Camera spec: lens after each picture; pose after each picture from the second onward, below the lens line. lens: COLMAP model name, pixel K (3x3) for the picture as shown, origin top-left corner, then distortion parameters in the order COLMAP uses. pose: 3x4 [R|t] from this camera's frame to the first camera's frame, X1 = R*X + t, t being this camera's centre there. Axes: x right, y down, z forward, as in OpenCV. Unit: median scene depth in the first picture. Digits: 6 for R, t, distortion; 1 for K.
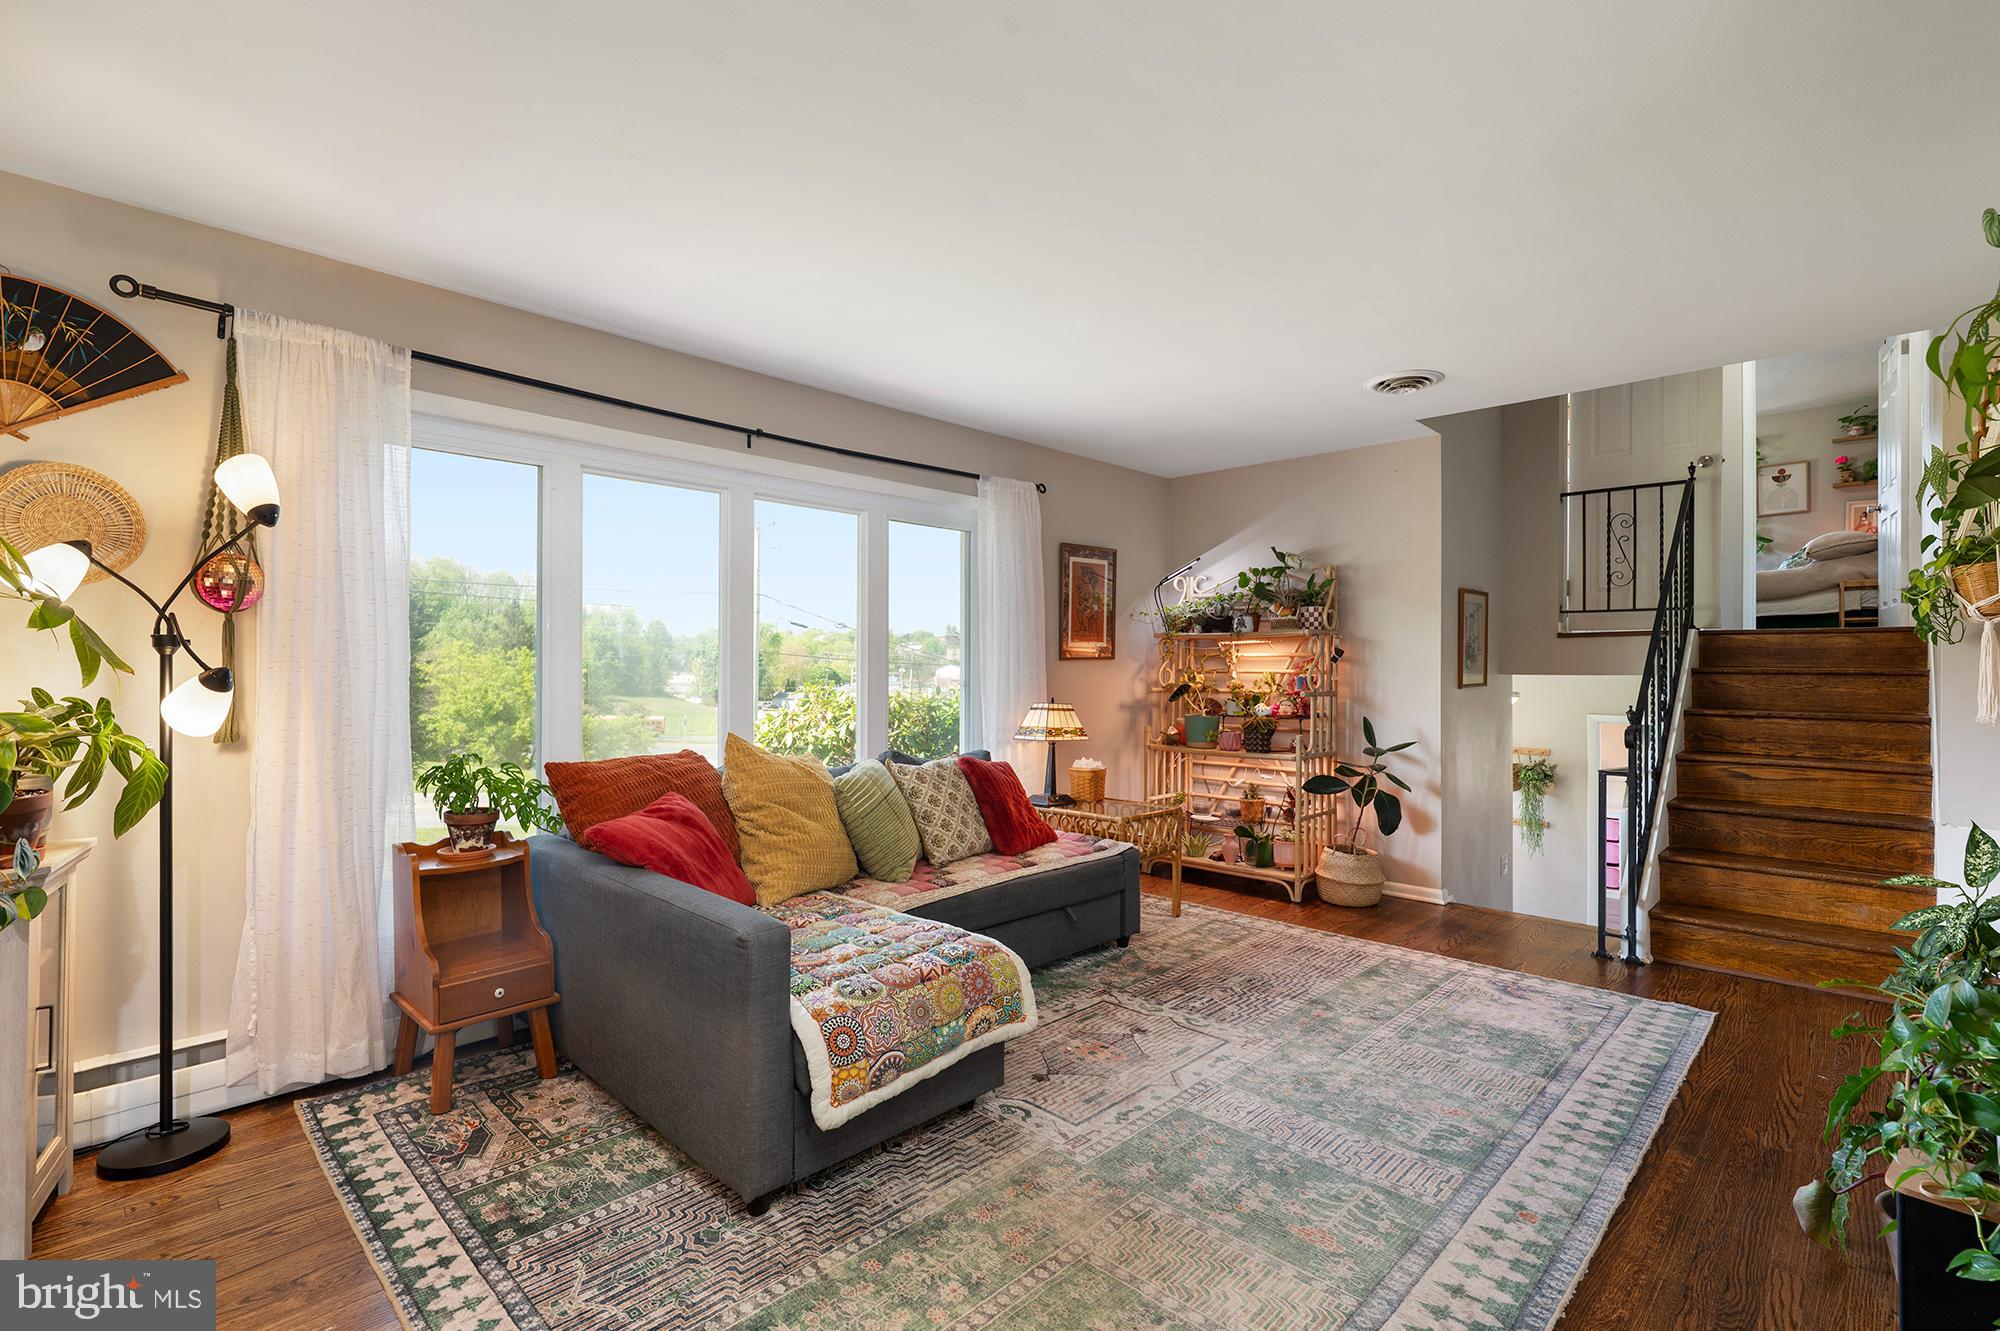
lens RADIAL K [[919.9, 0, 1000.0], [0, 919.9, 665.5], [0, 0, 1]] dist [-0.000226, 0.000426]
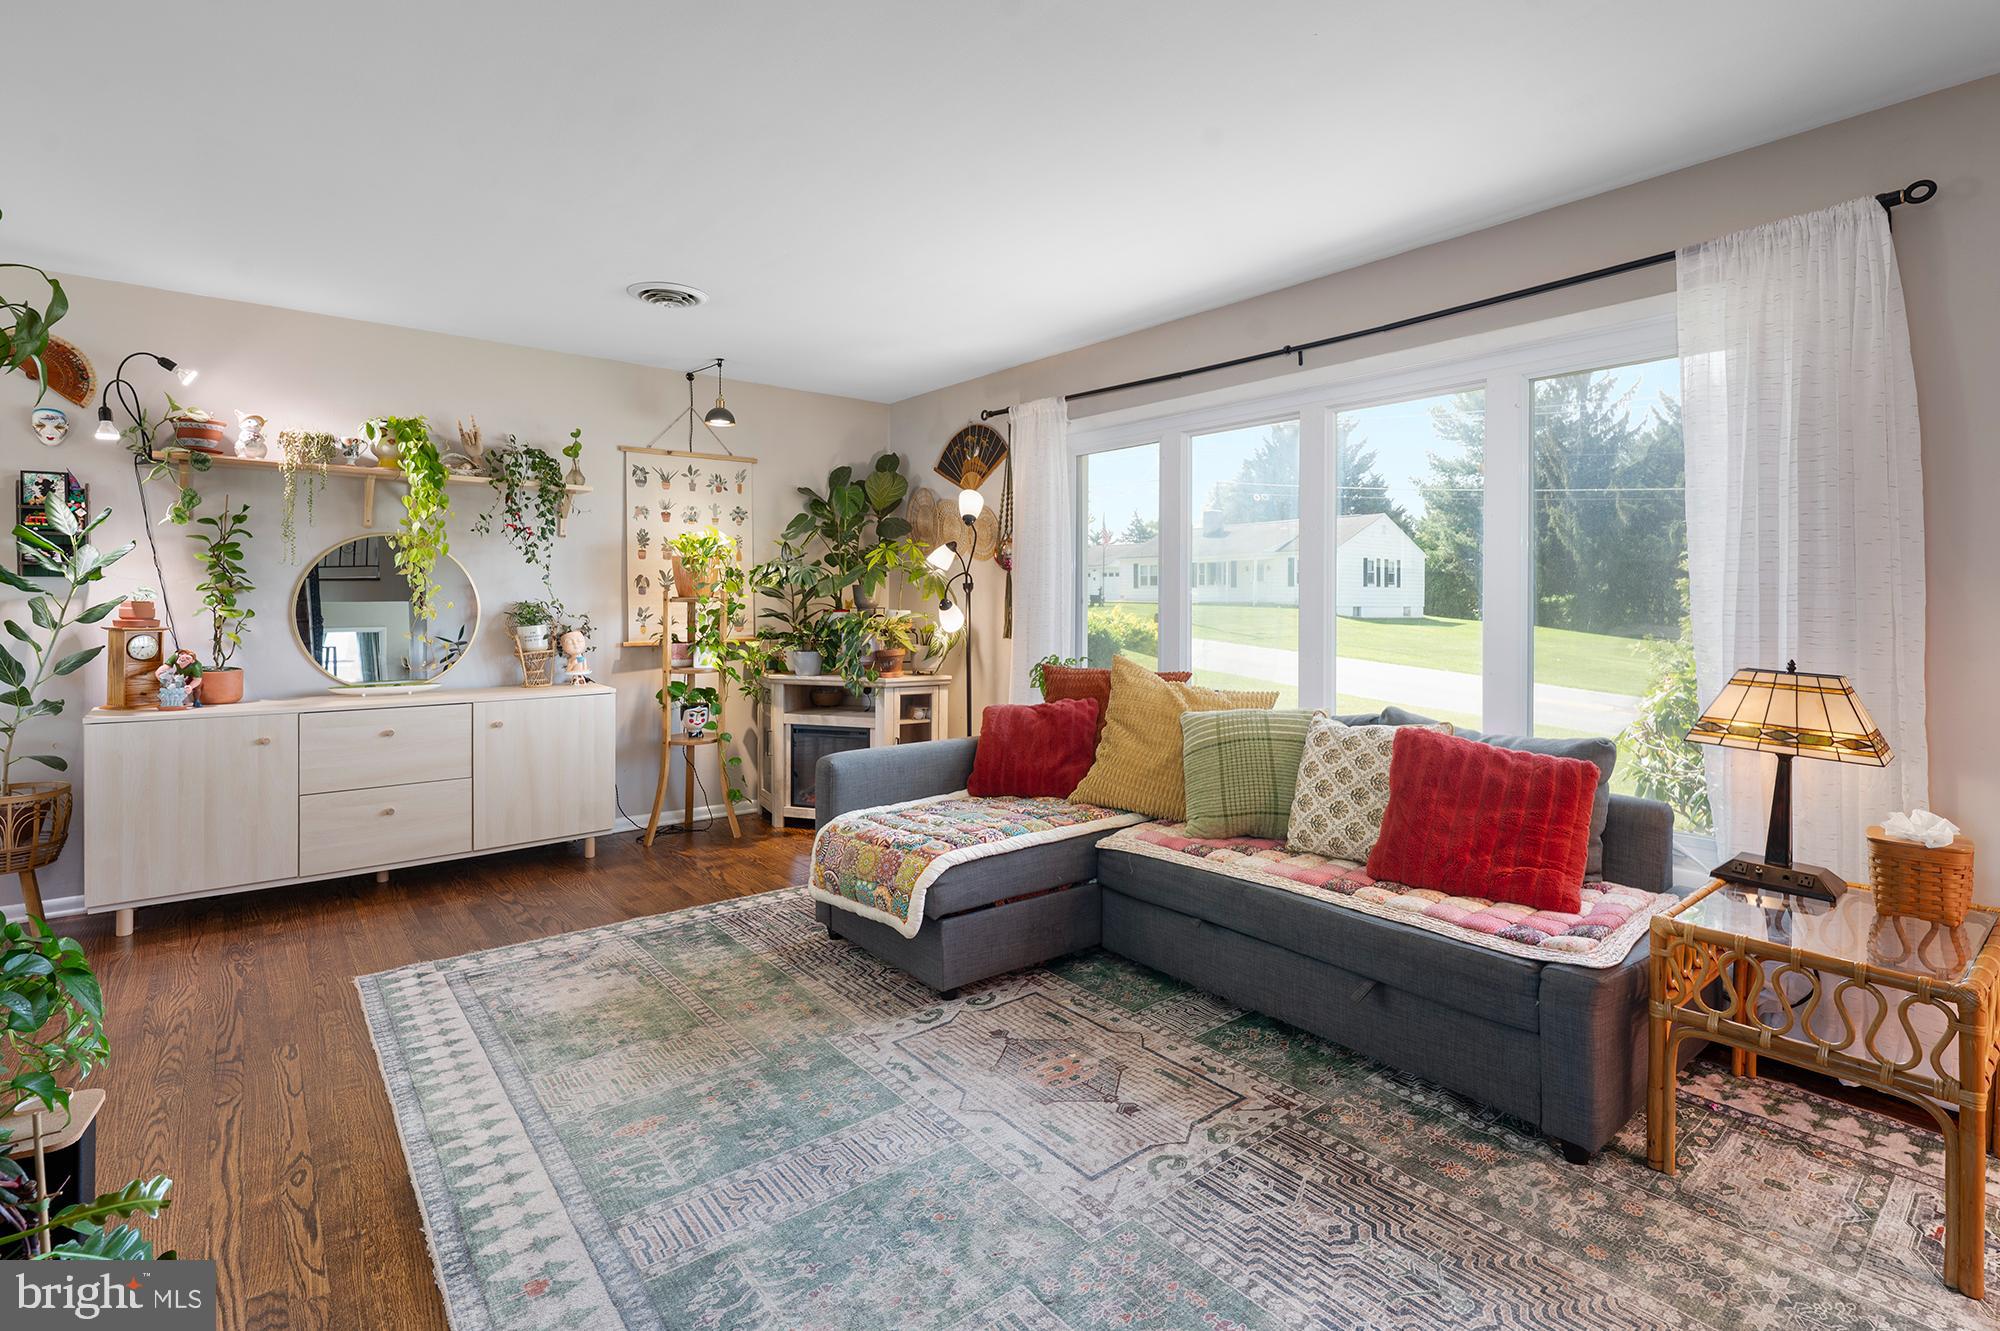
lens RADIAL K [[934.4, 0, 999.1], [0, 934.4, 606.1], [0, 0, 1]] dist [-0.000958, 0.000169]
pose [[-0.120475, 0.004298, -0.992707, 1.038358], [0.000161, 0.999991, 0.004310, 0.008356], [0.992716, 0.000360, -0.120475, 1.171697]]
